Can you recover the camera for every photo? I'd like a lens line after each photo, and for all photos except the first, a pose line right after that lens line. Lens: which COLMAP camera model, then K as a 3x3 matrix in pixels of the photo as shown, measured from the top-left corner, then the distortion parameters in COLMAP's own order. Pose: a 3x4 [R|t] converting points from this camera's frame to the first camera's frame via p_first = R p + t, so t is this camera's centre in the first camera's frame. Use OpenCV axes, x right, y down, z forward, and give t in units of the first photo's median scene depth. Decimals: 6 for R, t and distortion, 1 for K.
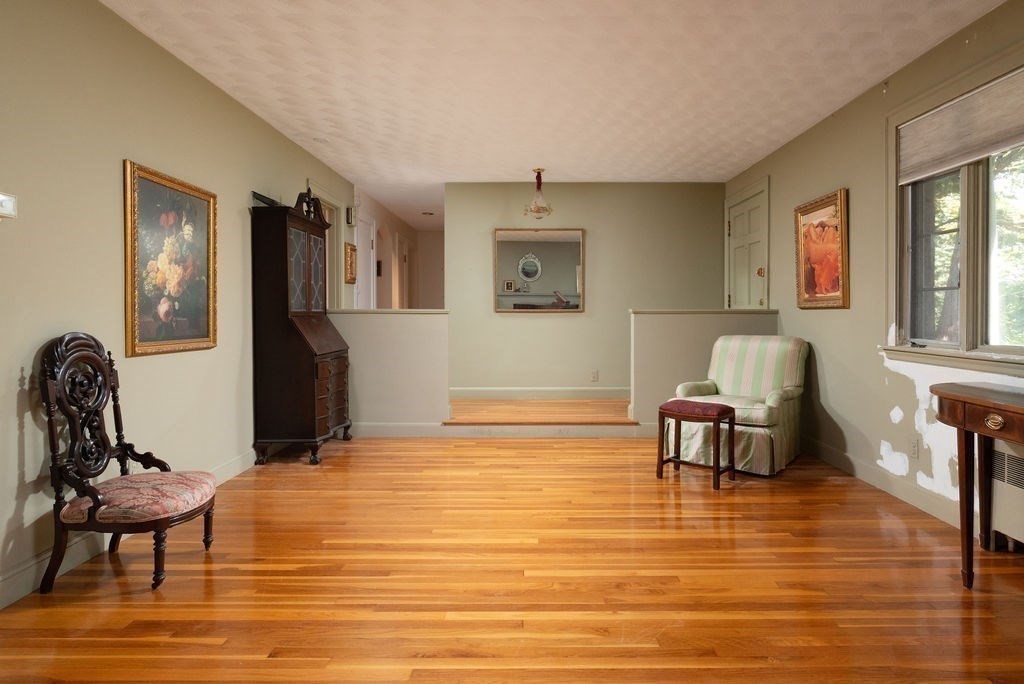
lens RADIAL K [[598.3, 0, 514.2], [0, 598.3, 336.3], [0, 0, 1]] dist [-0.001665, 0.002882]
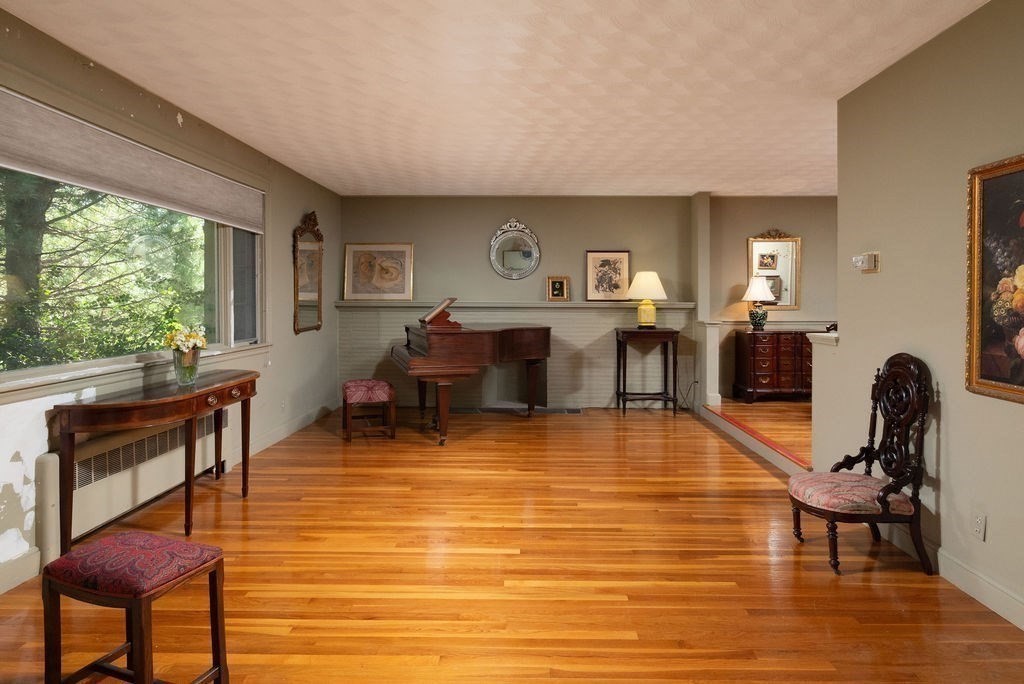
lens RADIAL K [[598.3, 0, 507.5], [0, 598.3, 295.1], [0, 0, 1]] dist [-0.001665, 0.002882]
pose [[-0.999691, -0.008709, 0.023280, 0.018482], [-0.007974, 0.999472, 0.031505, -0.131323], [-0.023542, 0.031309, -0.999232, 1.896391]]
